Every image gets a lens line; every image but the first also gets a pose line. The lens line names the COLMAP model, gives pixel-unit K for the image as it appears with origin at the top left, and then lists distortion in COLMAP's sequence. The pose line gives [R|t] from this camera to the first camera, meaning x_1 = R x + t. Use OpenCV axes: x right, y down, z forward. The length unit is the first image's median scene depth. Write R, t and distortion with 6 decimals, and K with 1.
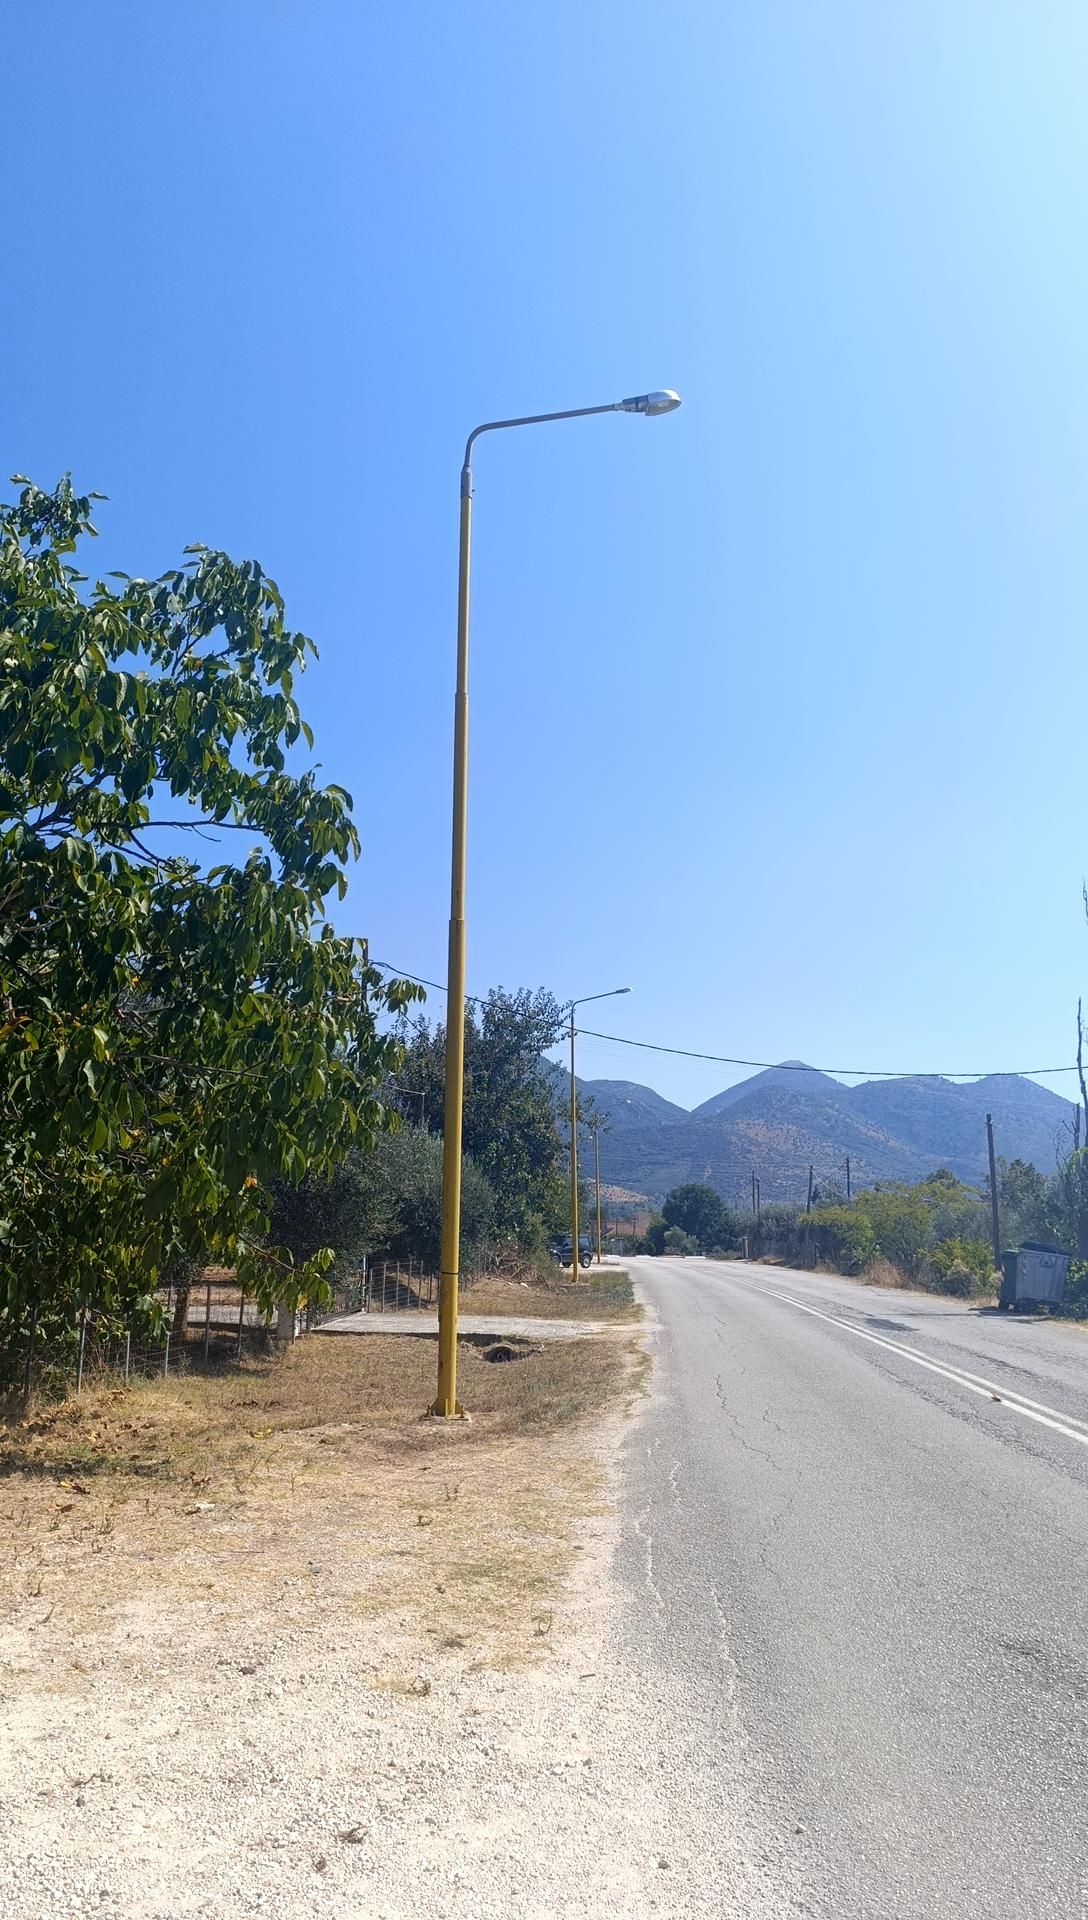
lens RADIAL K [[1259.1, 0, 544.0], [0, 1259.1, 960.0], [0, 0, 1]] dist [-0.001487, -0.000507]
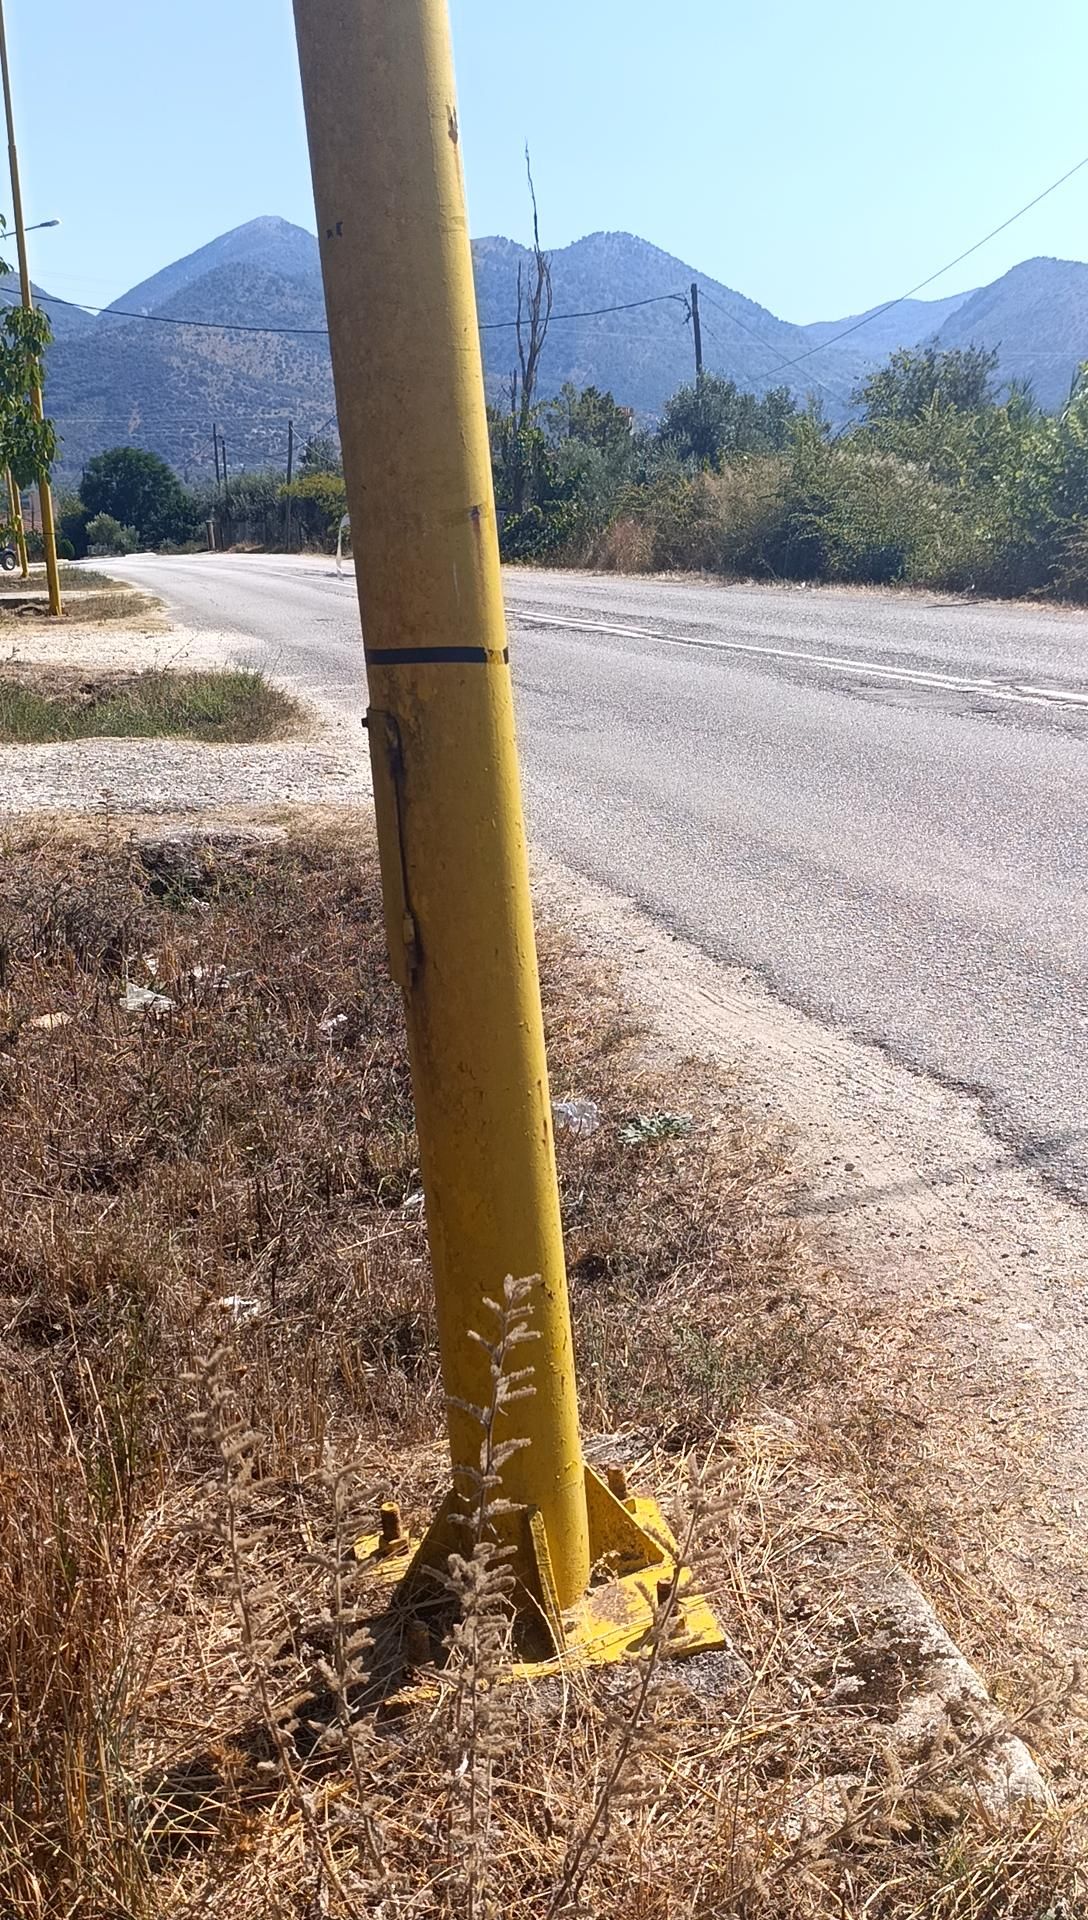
lens RADIAL K [[2224.0, 0, 548.4], [0, 2224.0, 1006.5], [0, 0, 1]] dist [0.011729, 0.001334]
pose [[0.951736, -0.123123, 0.281140, -0.035110], [-0.004440, 0.910389, 0.413728, -0.040507], [-0.306887, -0.395008, 0.865903, -0.200586]]
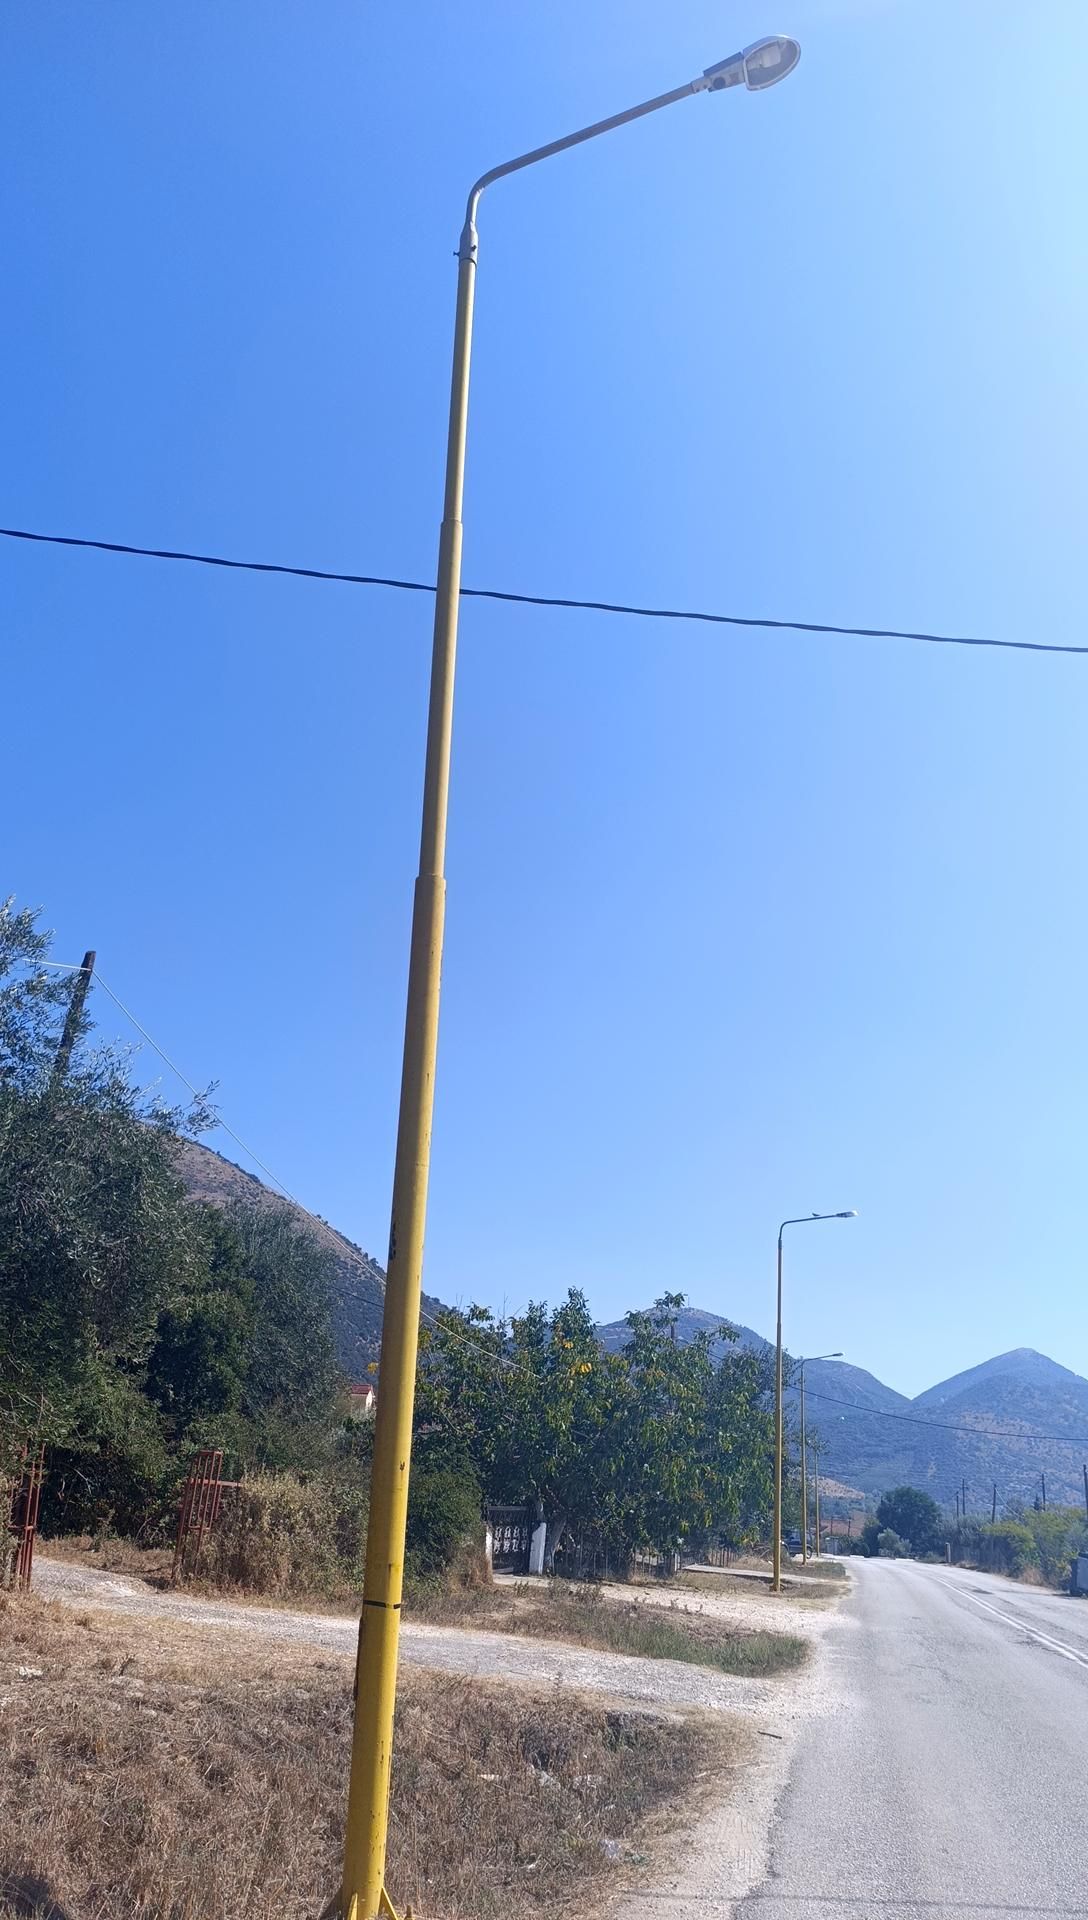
lens RADIAL K [[1363.8, 0, 544.0], [0, 1363.8, 960.0], [0, 0, 1]] dist [-0.000981, -0.000060]
pose [[0.988820, 0.008452, -0.148875, -0.014930], [-0.034352, 0.984450, -0.172275, -0.050083], [0.145104, 0.175464, 0.973734, -0.234288]]
